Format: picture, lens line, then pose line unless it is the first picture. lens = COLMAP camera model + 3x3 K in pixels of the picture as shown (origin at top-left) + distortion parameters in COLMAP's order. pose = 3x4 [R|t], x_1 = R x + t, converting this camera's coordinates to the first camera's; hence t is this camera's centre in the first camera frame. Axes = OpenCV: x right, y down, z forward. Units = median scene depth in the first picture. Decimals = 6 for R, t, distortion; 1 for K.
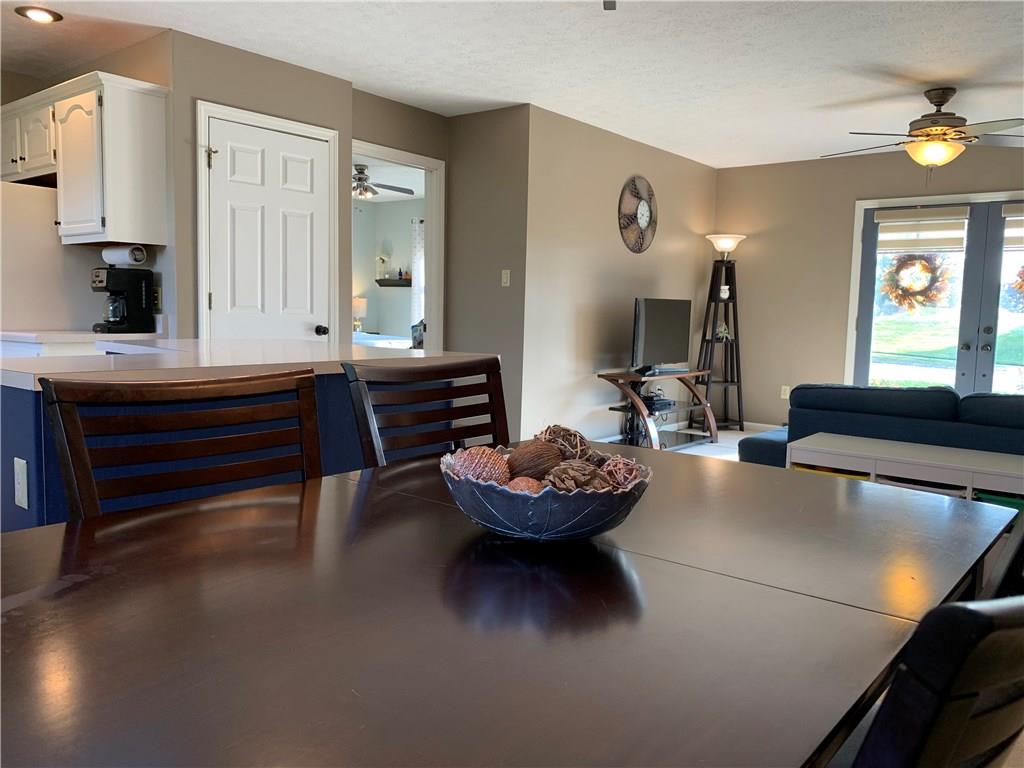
lens RADIAL K [[803.0, 0, 512.0], [0, 803.0, 384.0], [0, 0, 1]] dist [-0.010177, 0.000750]
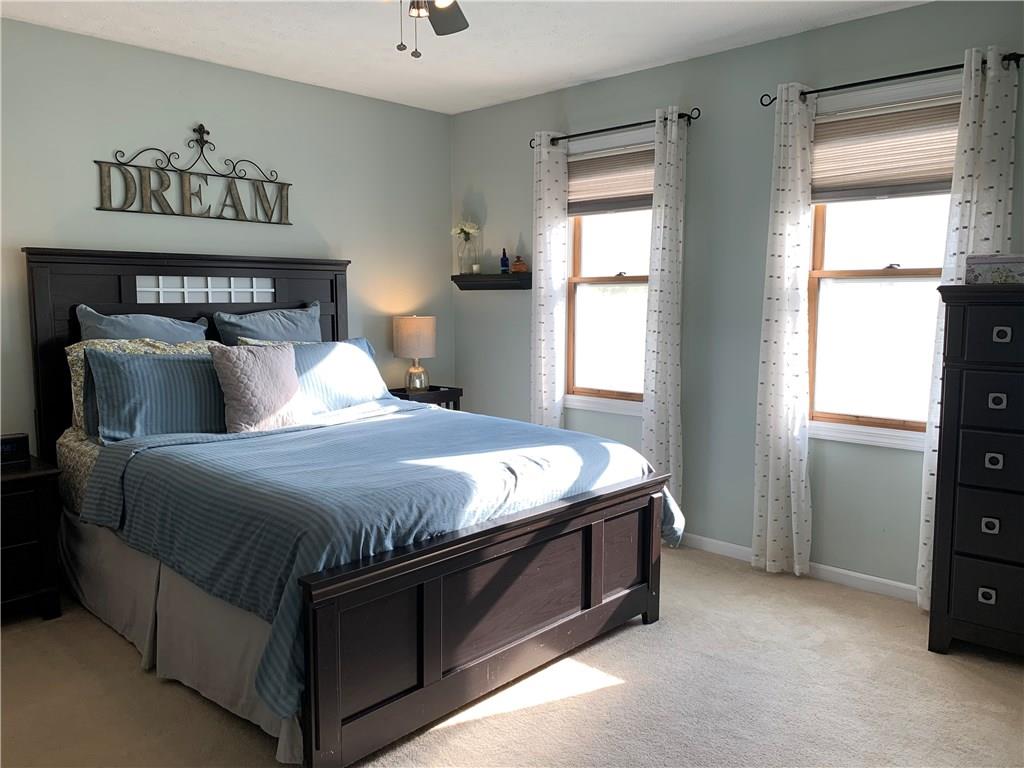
lens RADIAL K [[803.0, 0, 512.0], [0, 803.0, 384.0], [0, 0, 1]] dist [-0.010177, 0.000750]
pose [[0.996899, -0.019589, -0.076221, -0.100149], [0.019975, 0.999791, 0.004315, -0.067579], [0.076120, -0.005824, 0.997082, 0.531329]]
